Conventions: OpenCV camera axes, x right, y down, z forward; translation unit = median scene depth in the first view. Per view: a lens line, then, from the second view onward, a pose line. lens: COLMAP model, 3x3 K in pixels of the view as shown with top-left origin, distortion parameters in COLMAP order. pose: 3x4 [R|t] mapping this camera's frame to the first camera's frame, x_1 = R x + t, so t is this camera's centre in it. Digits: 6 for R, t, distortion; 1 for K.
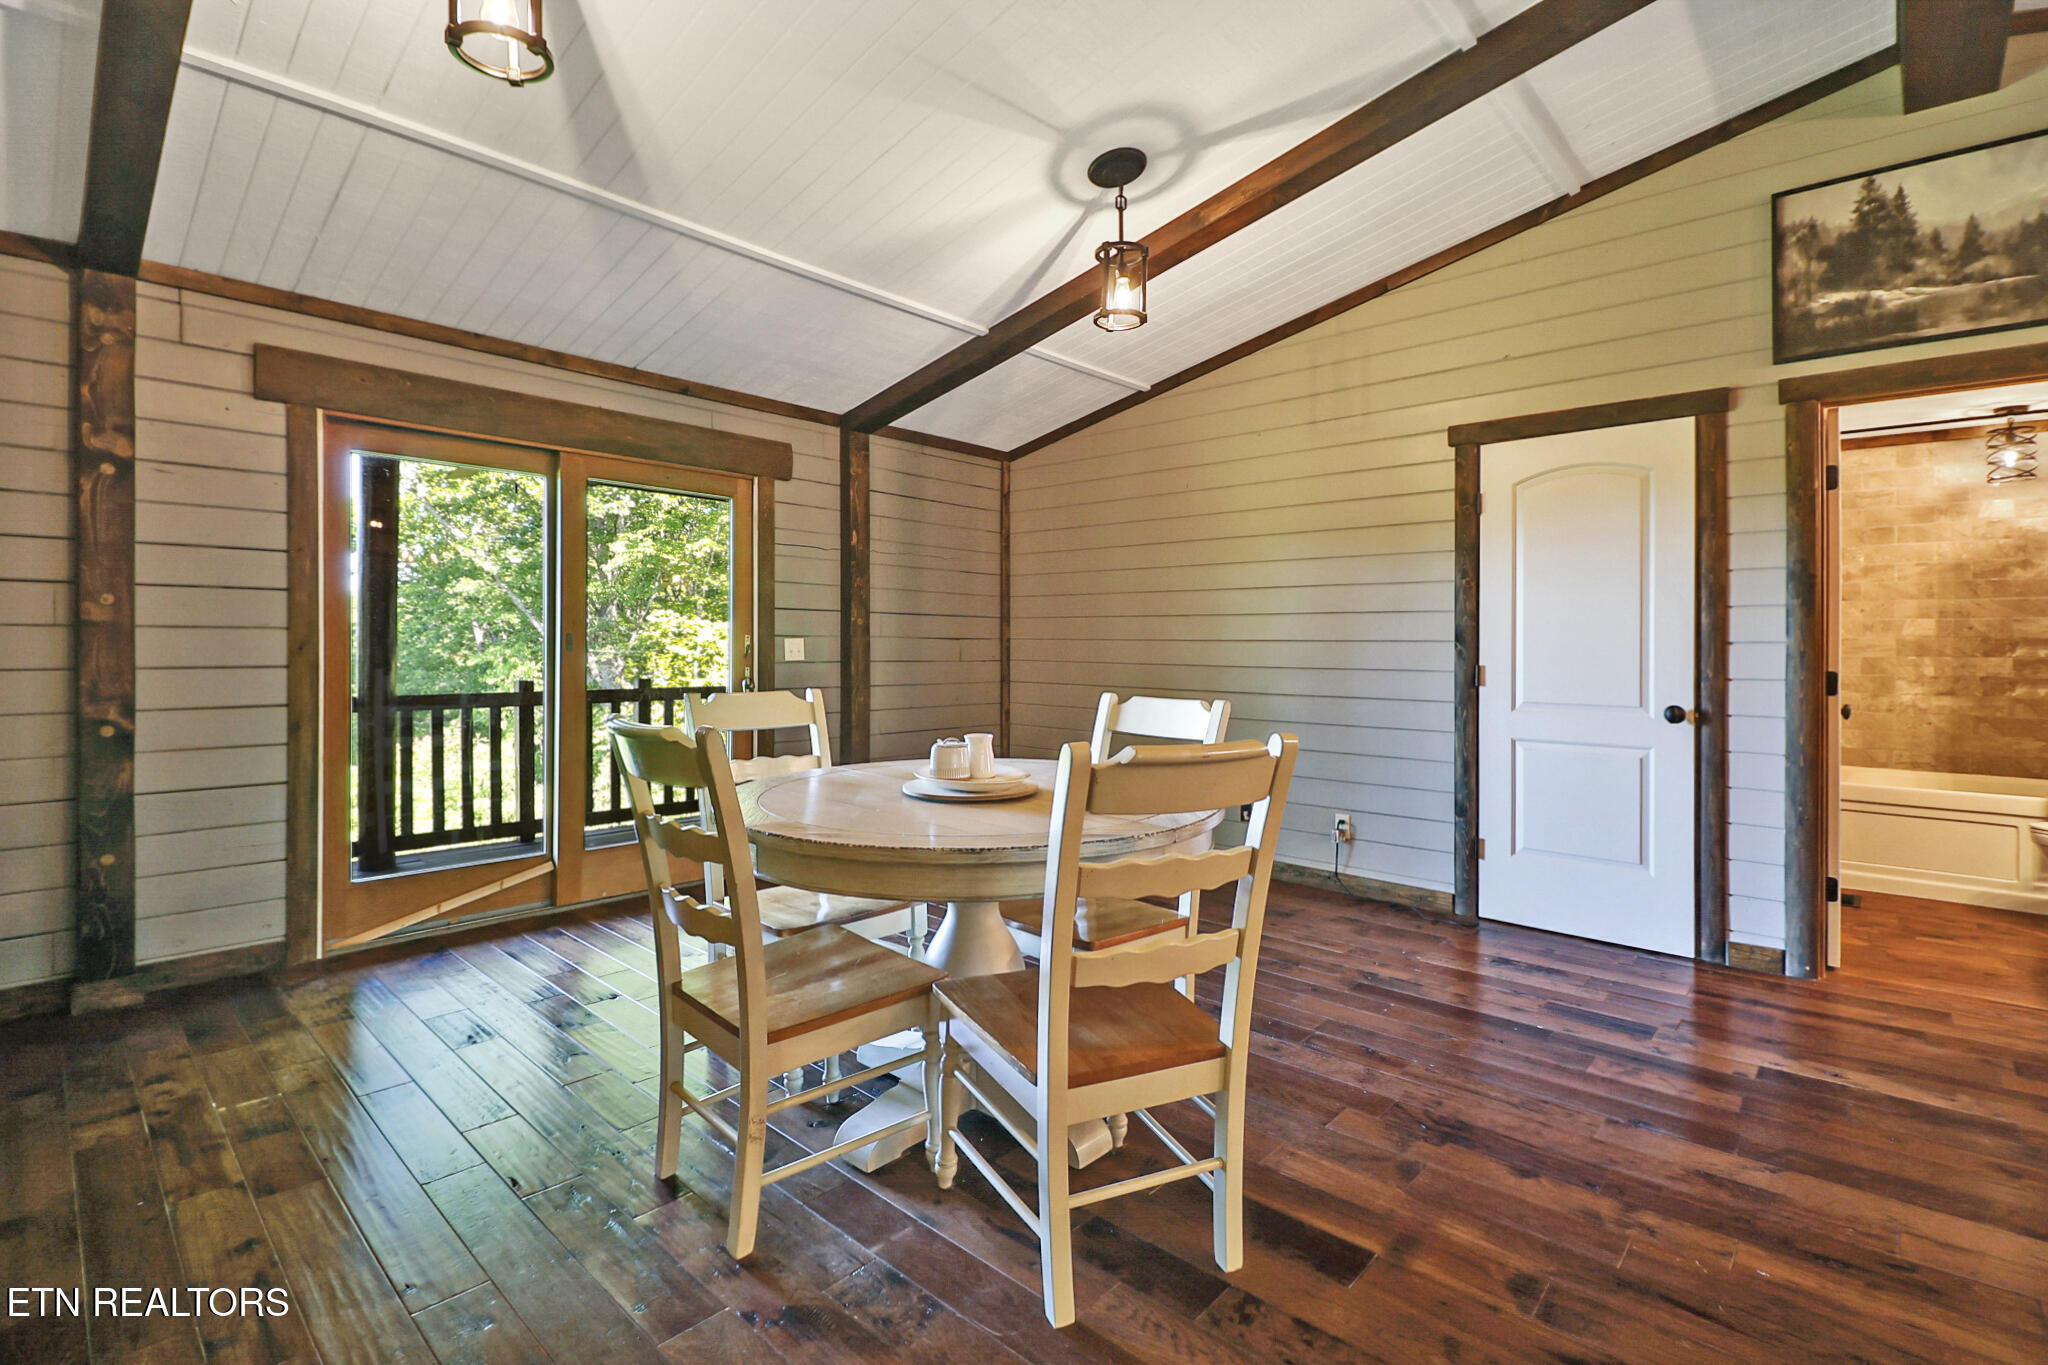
lens RADIAL K [[947.8, 0, 1023.1], [0, 947.8, 658.3], [0, 0, 1]] dist [0.002356, -0.013440]
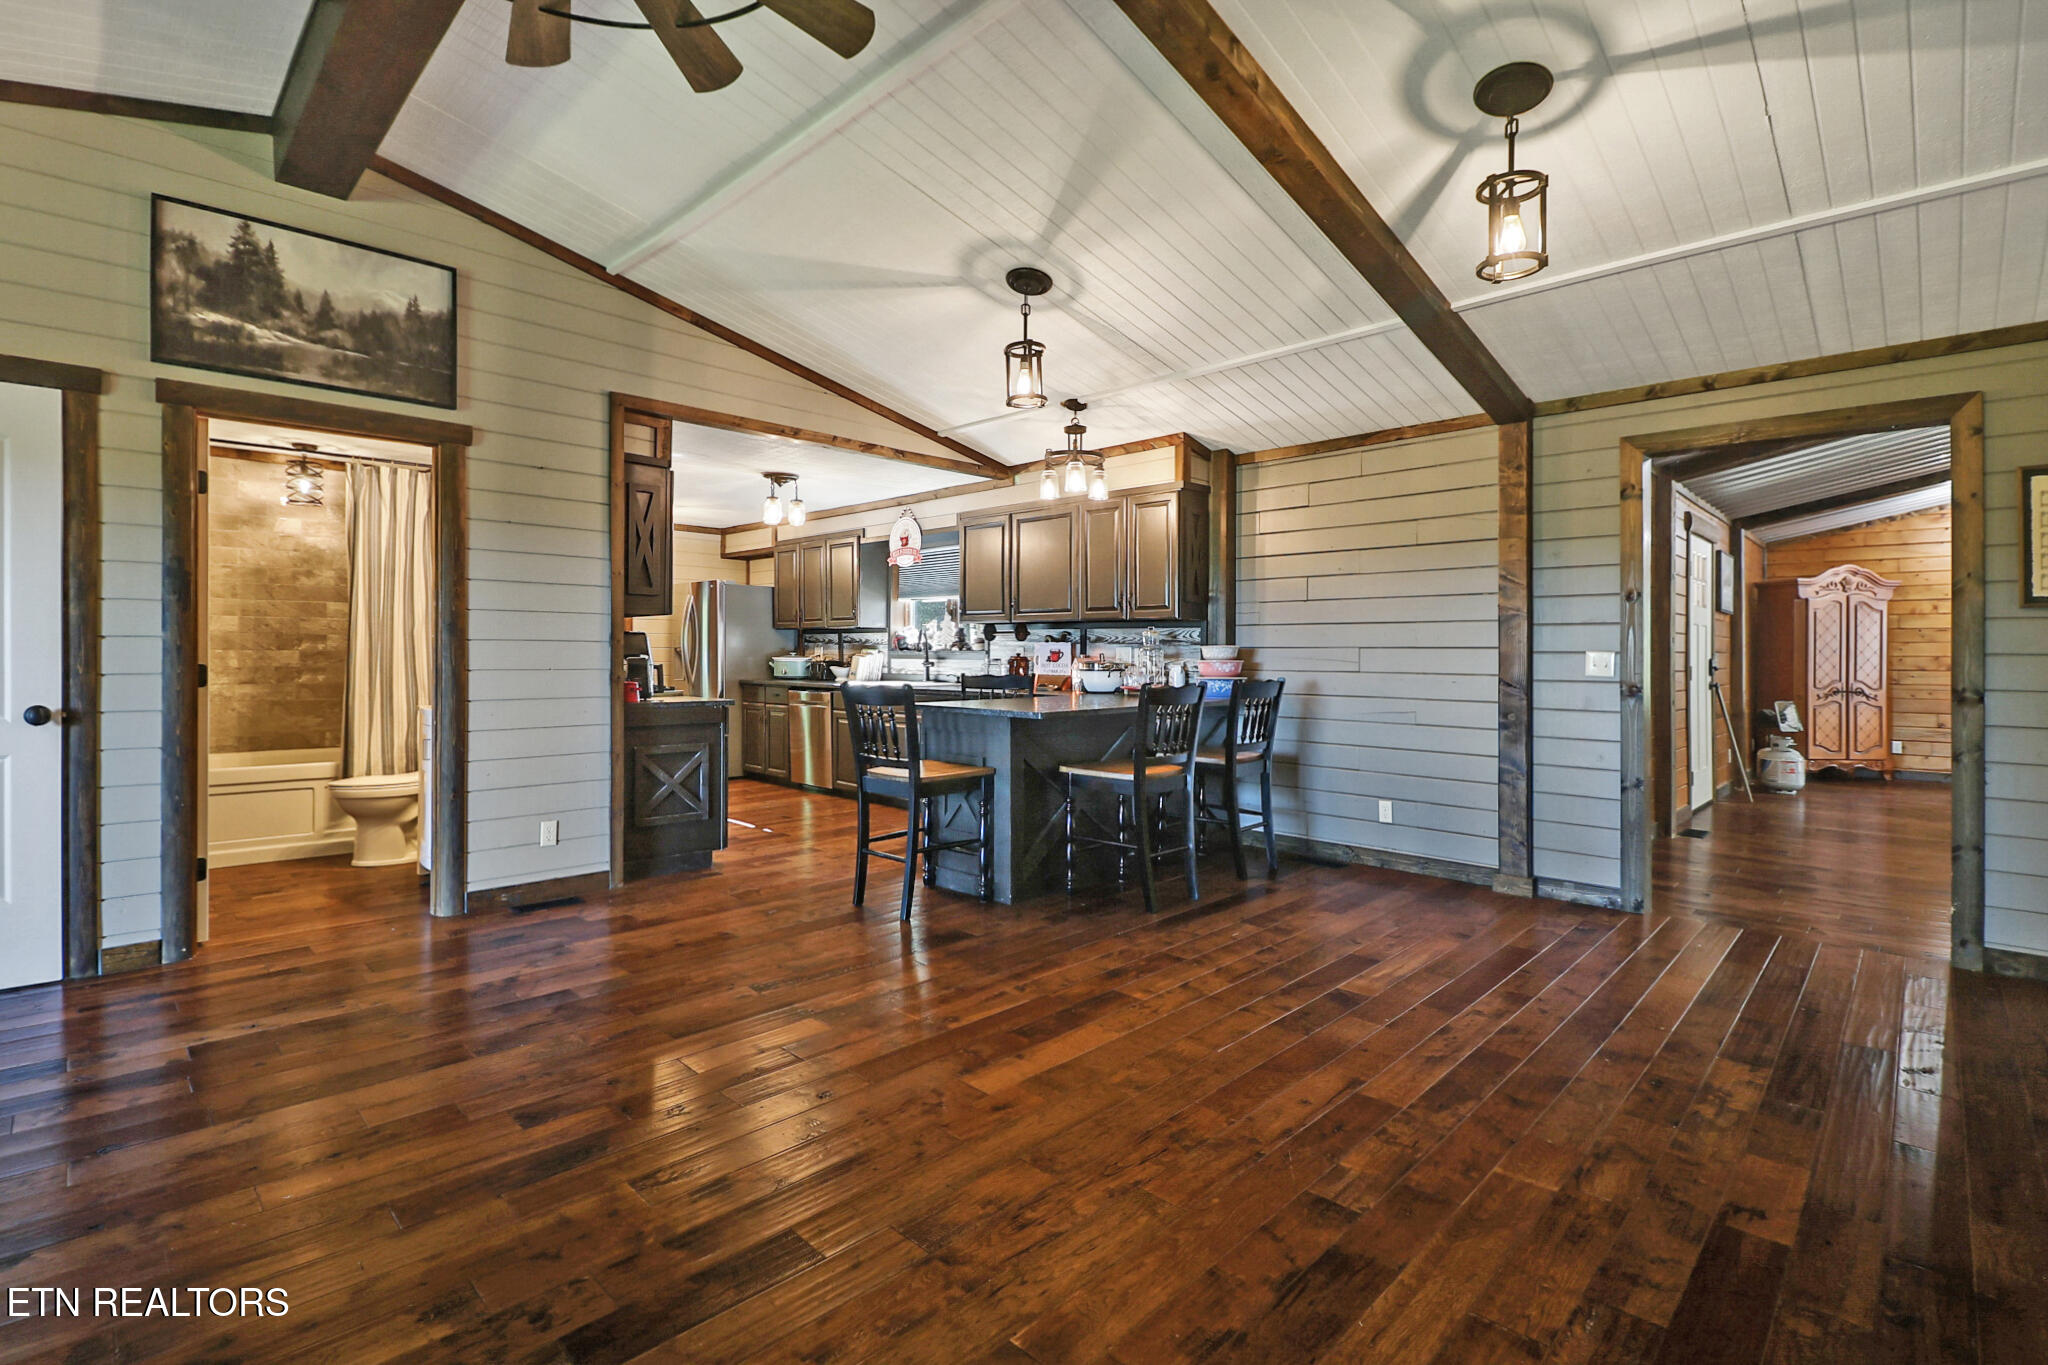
lens RADIAL K [[938.3, 0, 1007.2], [0, 938.3, 647.1], [0, 0, 1]] dist [-0.001068, -0.013456]
pose [[0.045672, -0.000936, 0.998956, -0.150818], [0.004942, 0.999988, 0.000711, -0.001839], [-0.998944, 0.004904, 0.045676, 0.041581]]
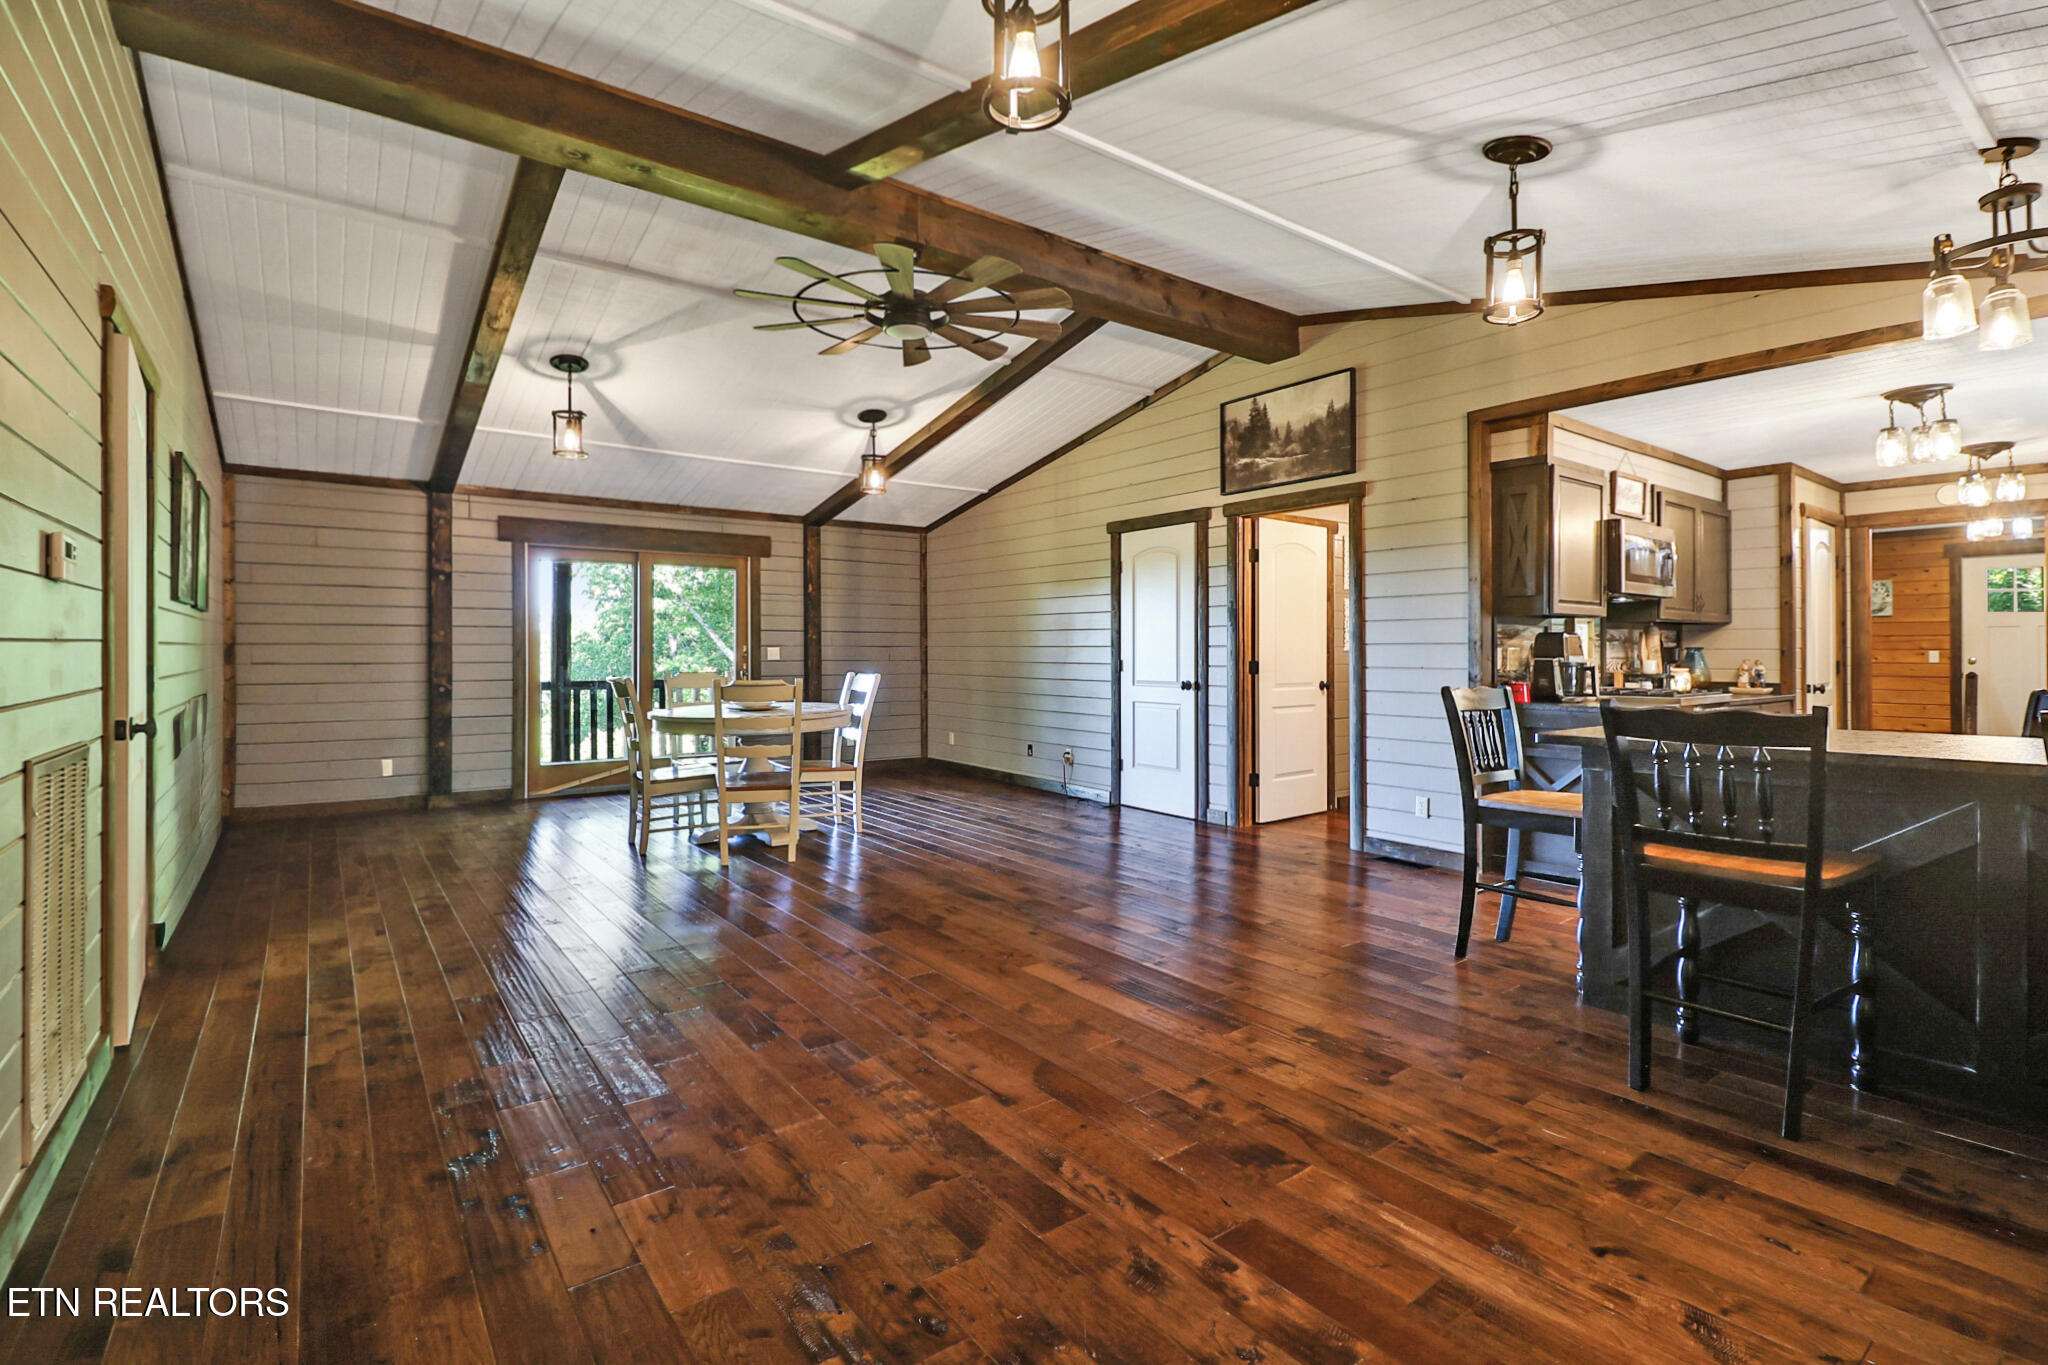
lens RADIAL K [[945.5, 0, 1015.0], [0, 945.5, 651.7], [0, 0, 1]] dist [0.000759, -0.011365]
pose [[0.982471, -0.006725, -0.186296, 0.738025], [0.004306, 0.999901, -0.013386, 0.018039], [0.186368, 0.012350, 0.982402, -0.892247]]
